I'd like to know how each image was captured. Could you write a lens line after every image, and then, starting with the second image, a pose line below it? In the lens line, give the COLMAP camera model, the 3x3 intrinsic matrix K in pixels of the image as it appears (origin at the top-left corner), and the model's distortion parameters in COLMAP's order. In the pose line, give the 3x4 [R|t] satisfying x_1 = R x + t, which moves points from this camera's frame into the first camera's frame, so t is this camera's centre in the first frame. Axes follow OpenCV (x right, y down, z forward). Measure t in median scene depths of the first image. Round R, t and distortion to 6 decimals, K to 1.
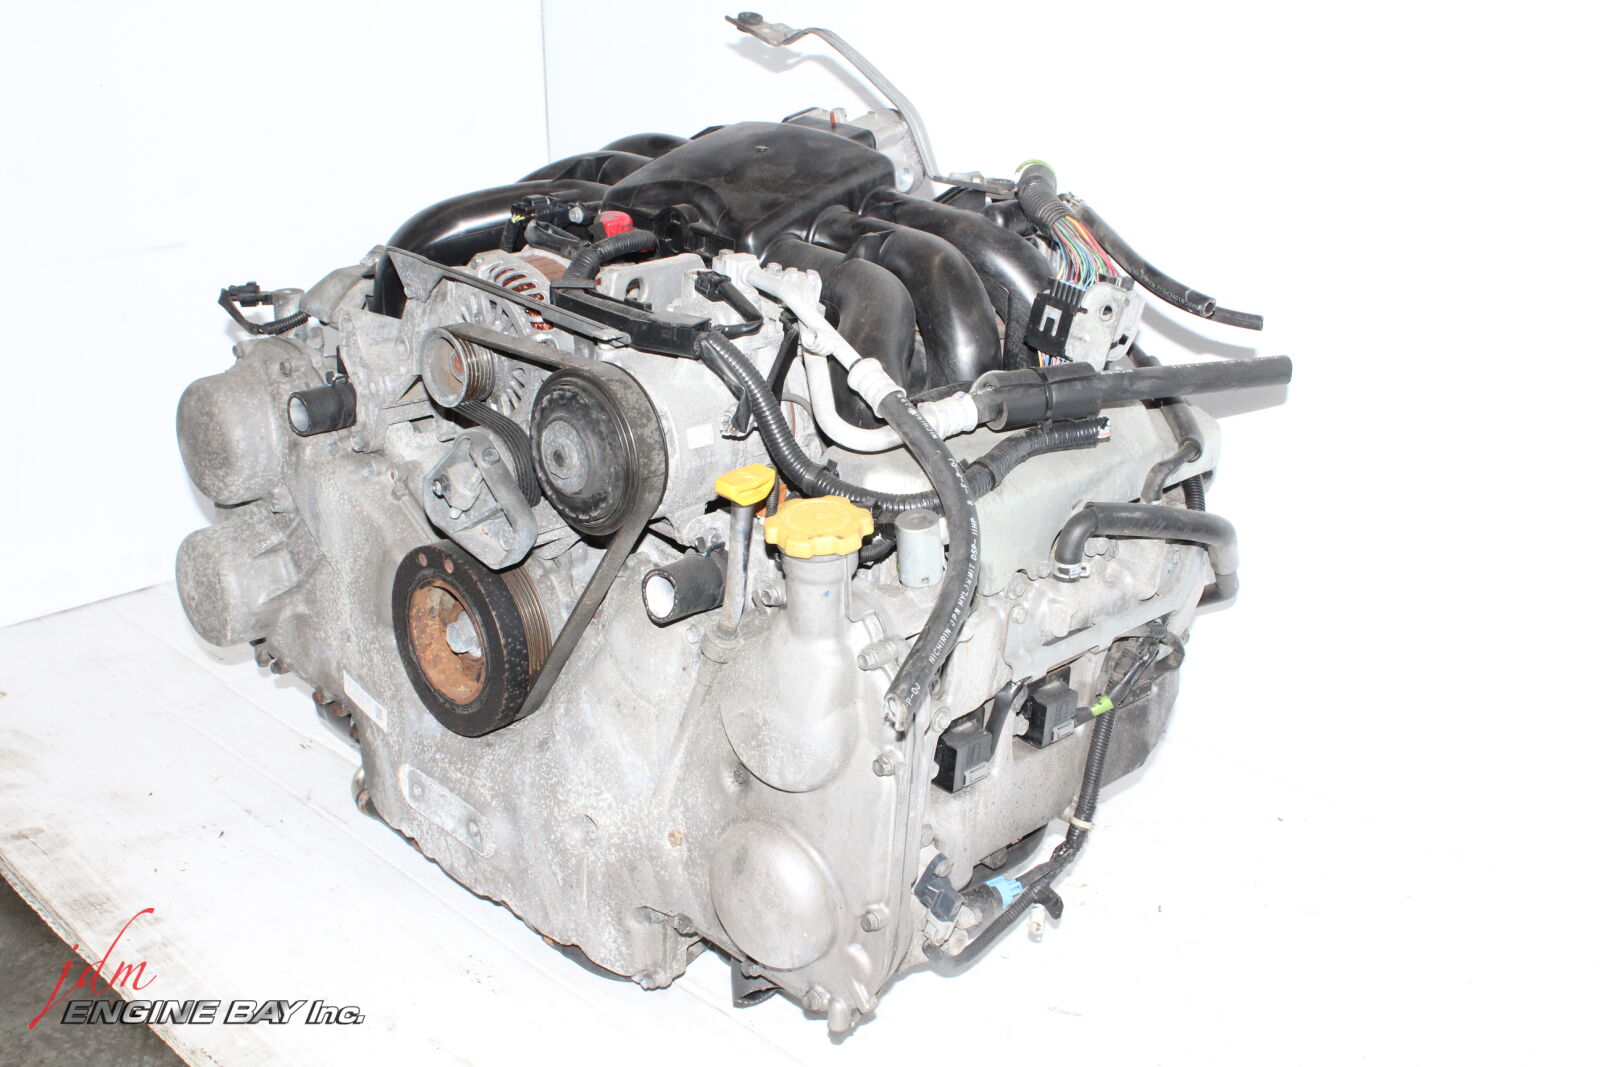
lens RADIAL K [[1837.6, 0, 799.3], [0, 1837.6, 537.0], [0, 0, 1]] dist [-0.005735, 0.000000]
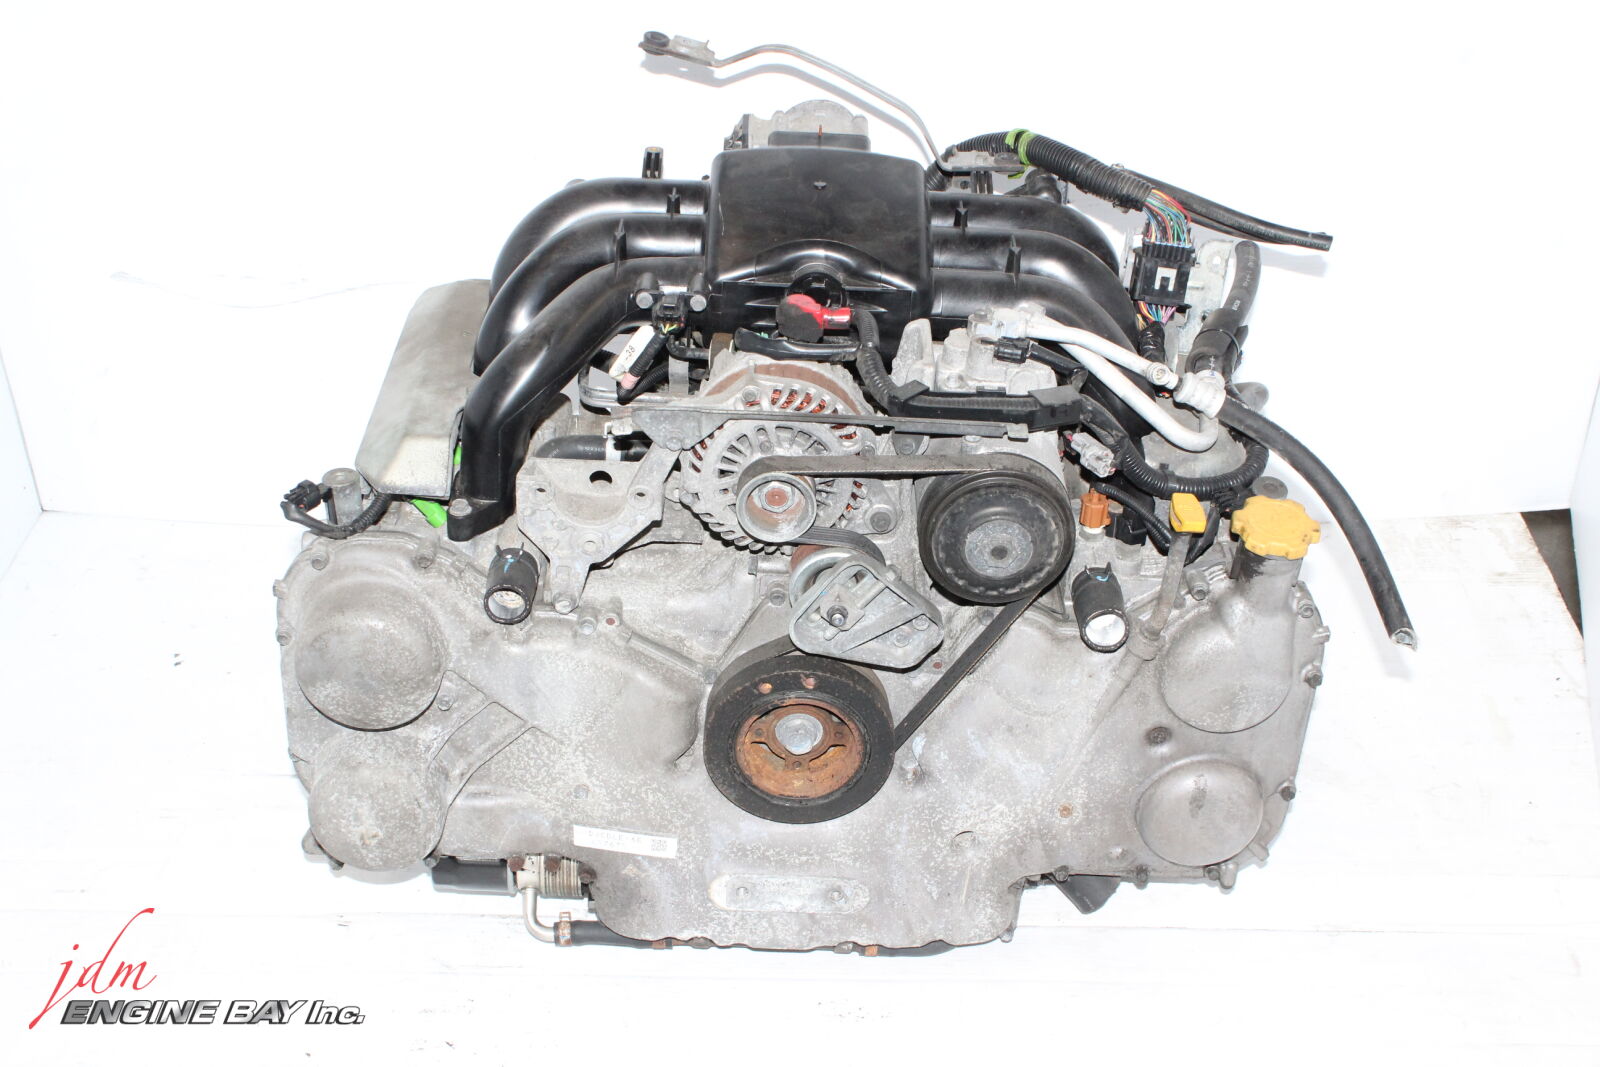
lens RADIAL K [[2074.4, 0, 799.7], [0, 2074.4, 538.5], [0, 0, 1]] dist [-0.097354, 0.000000]
pose [[0.705358, -0.389575, 0.592201, -0.869710], [0.259313, 0.919341, 0.295920, -0.412129], [-0.659718, -0.055164, 0.749486, 0.143593]]
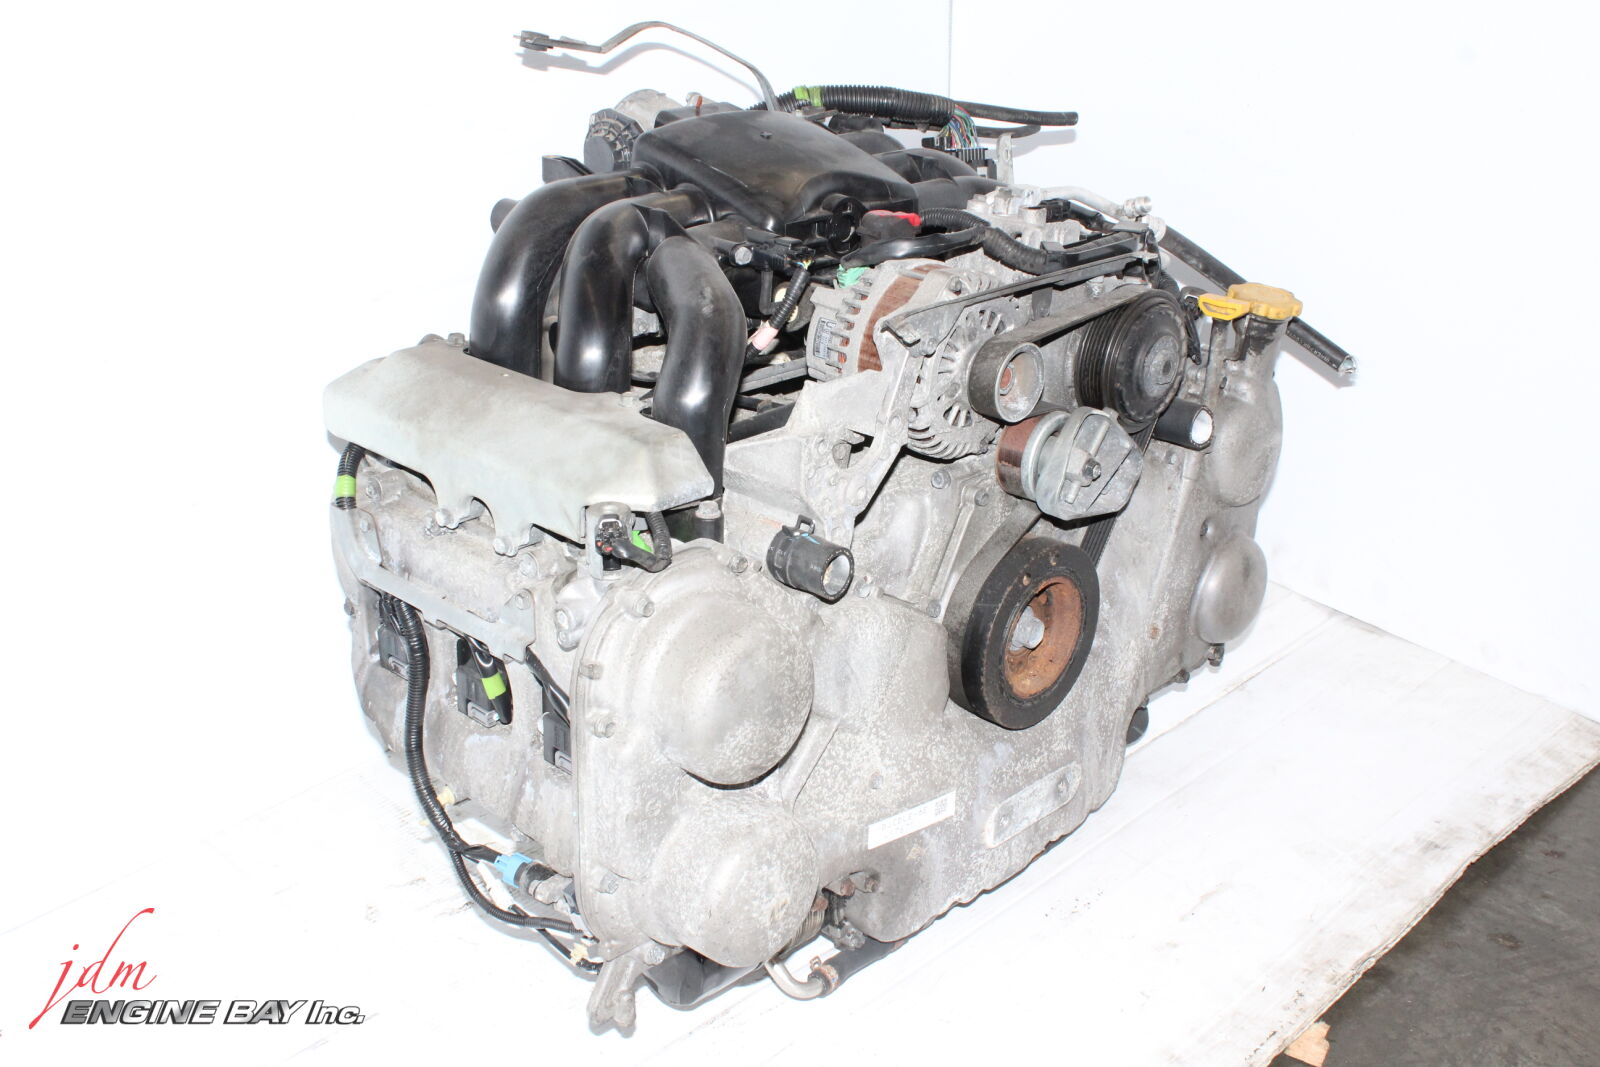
lens RADIAL K [[1825.0, 0, 798.7], [0, 1825.0, 531.0], [0, 0, 1]] dist [-0.146444, 0.000000]
pose [[-0.025853, -0.424506, 0.905056, -1.123062], [0.359589, 0.840809, 0.404644, -0.468842], [-0.932753, 0.335909, 0.130911, 1.018897]]
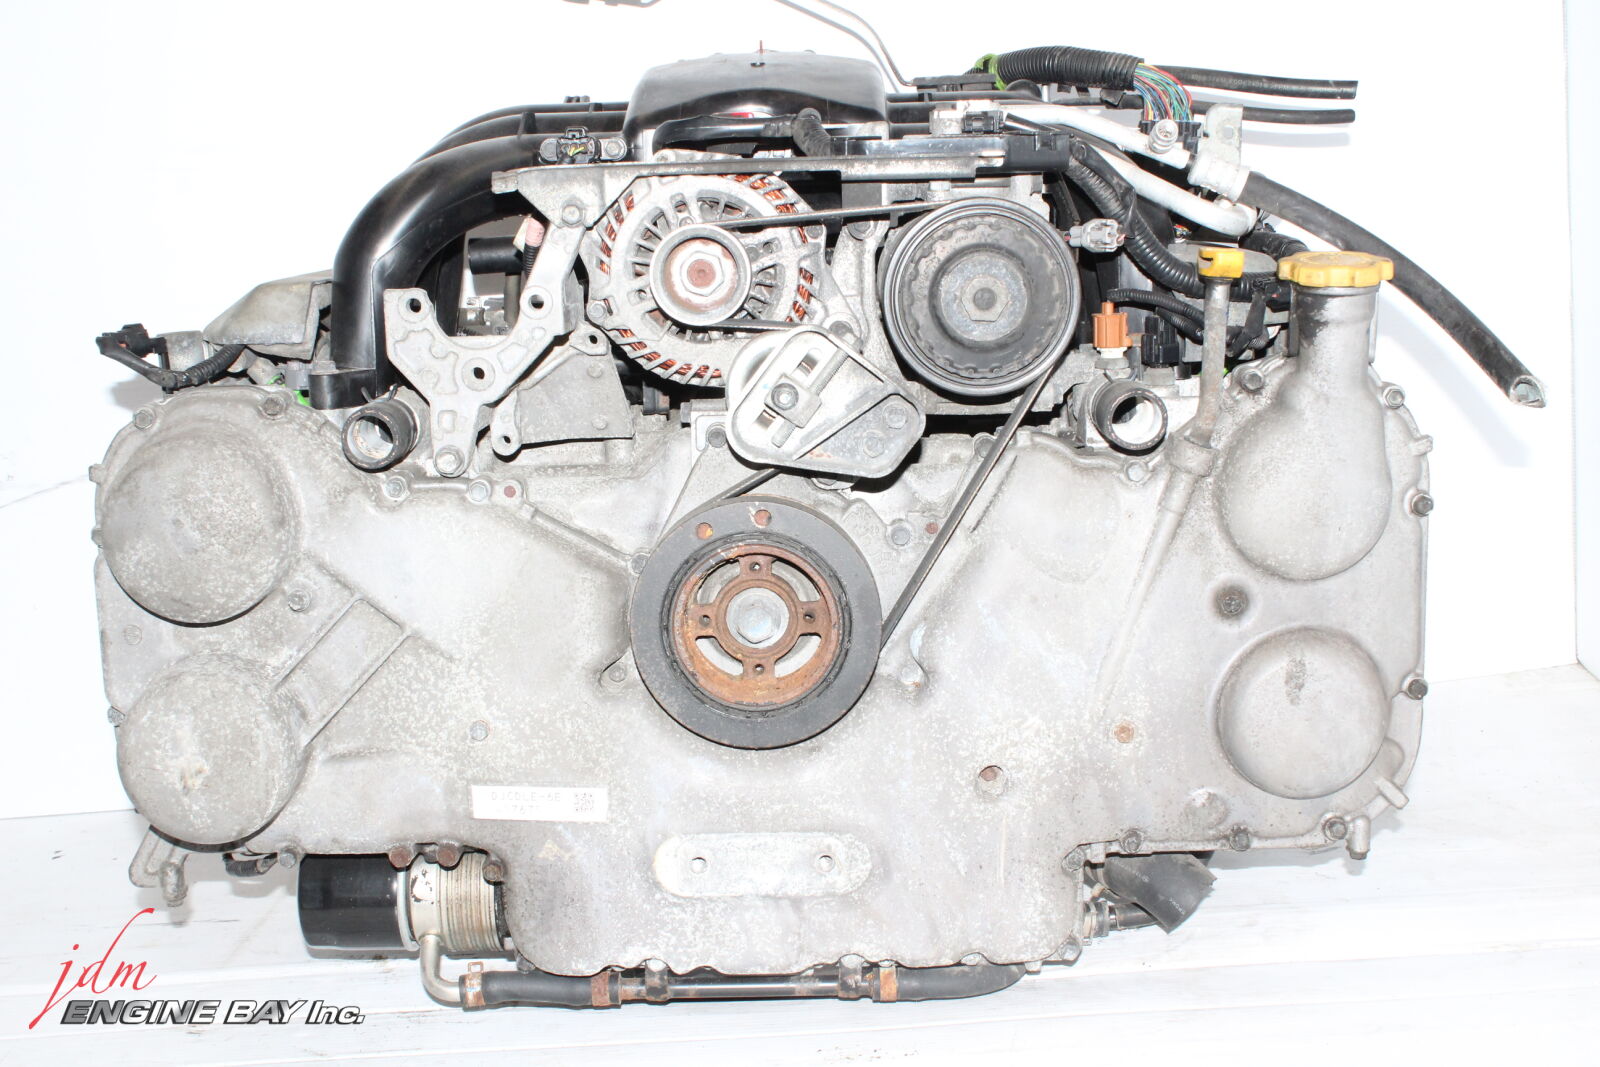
lens RADIAL K [[2025.5, 0, 797.8], [0, 2025.5, 527.3], [0, 0, 1]] dist [-0.084203, 0.000000]
pose [[0.714700, -0.187867, 0.673728, -0.784768], [0.326855, 0.941312, -0.084250, 0.100152], [-0.618360, 0.280424, 0.734161, 0.361311]]
